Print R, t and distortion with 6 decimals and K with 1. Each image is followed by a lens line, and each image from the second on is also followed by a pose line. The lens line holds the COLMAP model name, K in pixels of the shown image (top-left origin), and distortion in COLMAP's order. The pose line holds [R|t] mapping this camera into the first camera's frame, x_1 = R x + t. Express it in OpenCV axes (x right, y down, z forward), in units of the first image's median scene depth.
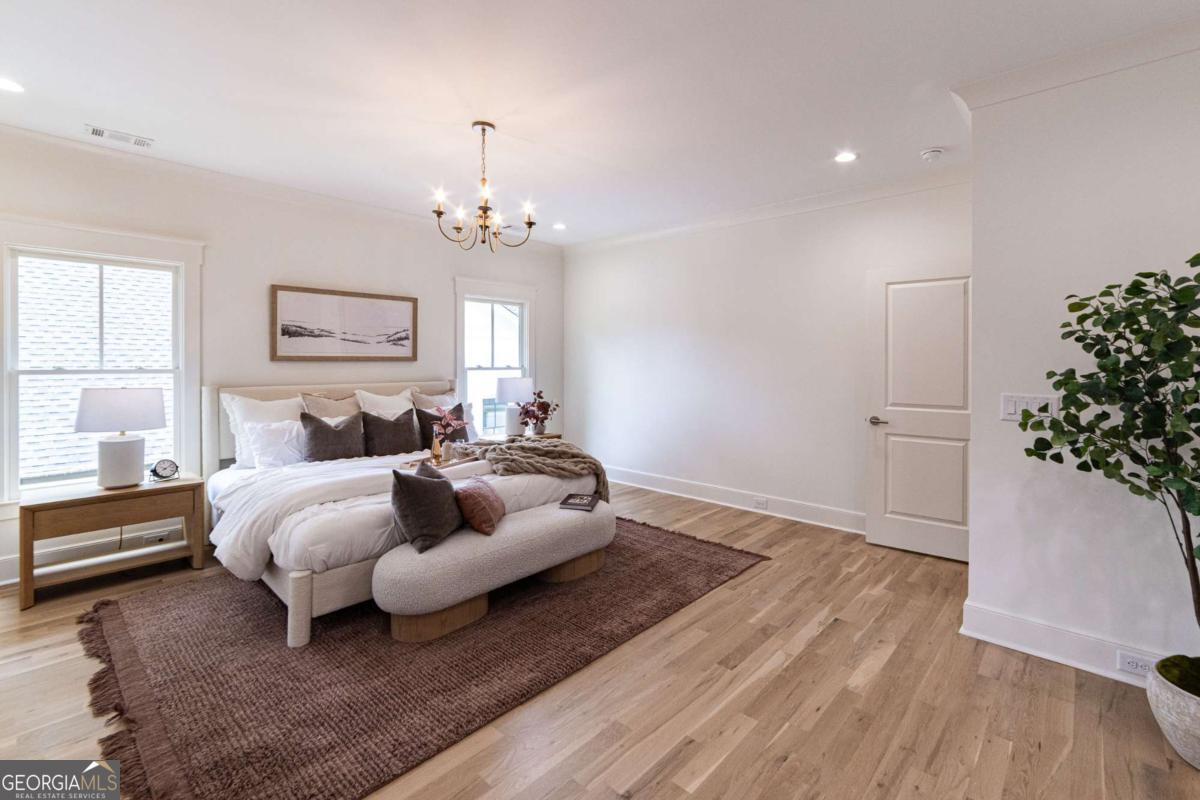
lens RADIAL K [[536.9, 0, 608.7], [0, 536.9, 364.9], [0, 0, 1]] dist [-0.000576, -0.000023]
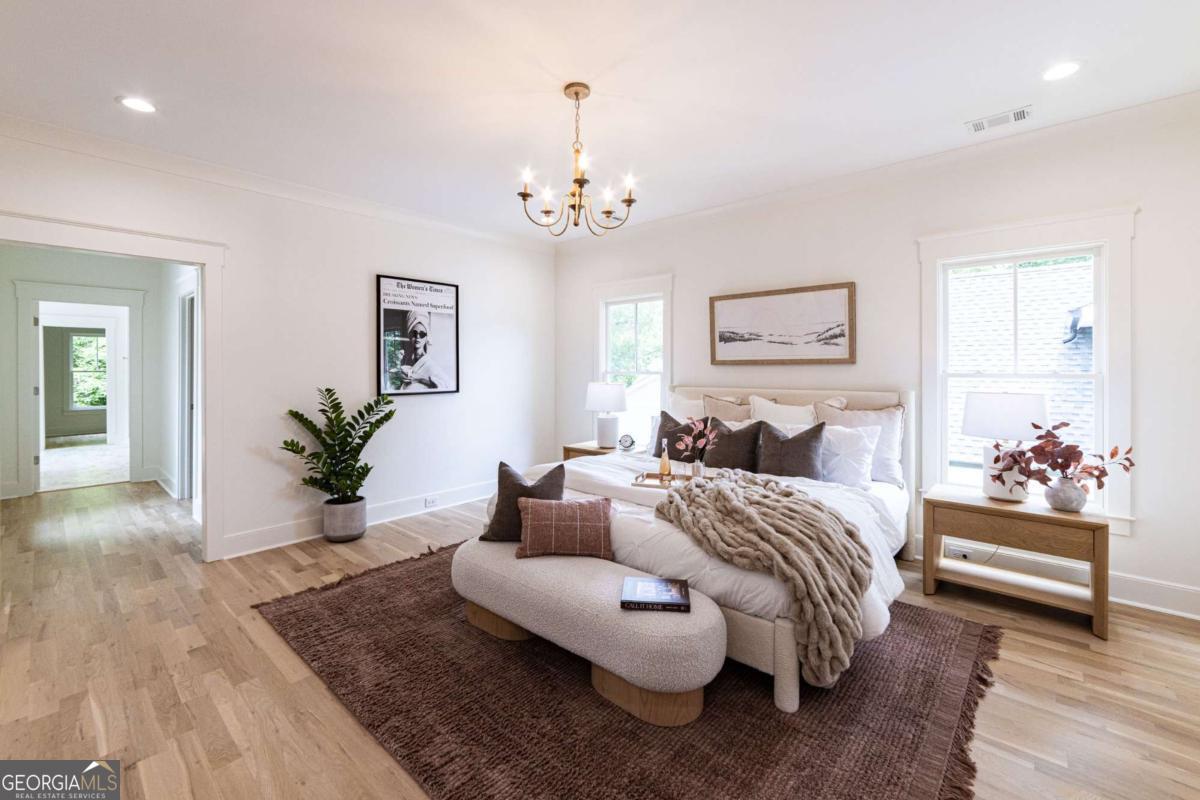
lens RADIAL K [[504.0, 0, 608.4], [0, 504.0, 367.4], [0, 0, 1]] dist [0.002278, -0.000154]
pose [[0.023791, -0.000605, -0.999717, 0.401102], [-0.003306, 0.999994, -0.000684, -0.000738], [0.999711, 0.003321, 0.023789, 0.722667]]
